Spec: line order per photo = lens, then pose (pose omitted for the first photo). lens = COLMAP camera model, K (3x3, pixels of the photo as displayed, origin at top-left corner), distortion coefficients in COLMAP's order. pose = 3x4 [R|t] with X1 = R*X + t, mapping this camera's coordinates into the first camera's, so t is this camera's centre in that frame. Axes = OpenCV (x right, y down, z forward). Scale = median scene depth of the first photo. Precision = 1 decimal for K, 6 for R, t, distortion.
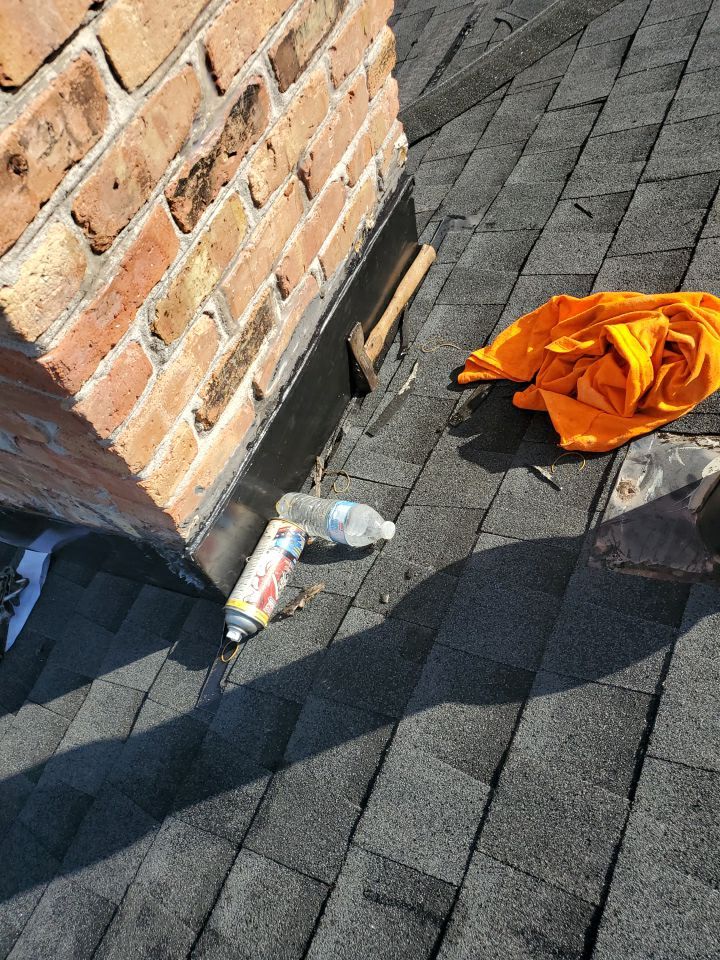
lens RADIAL K [[746.1, 0, 360.0], [0, 746.1, 480.0], [0, 0, 1]] dist [0.014013, -0.007226]
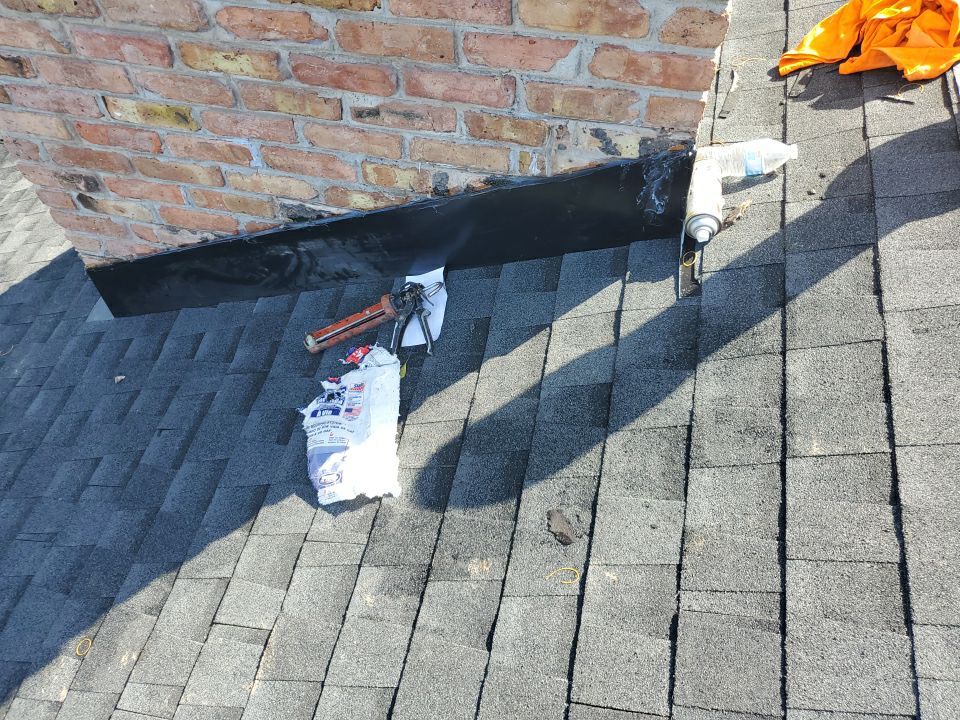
lens RADIAL K [[746.1, 0, 478.7], [0, 746.1, 381.2], [0, 0, 1]] dist [0.014013, -0.007226]
pose [[0.968668, -0.117455, 0.218830, -0.848074], [0.136967, 0.987641, -0.076190, 0.496845], [-0.207176, 0.103775, 0.972784, -0.135612]]
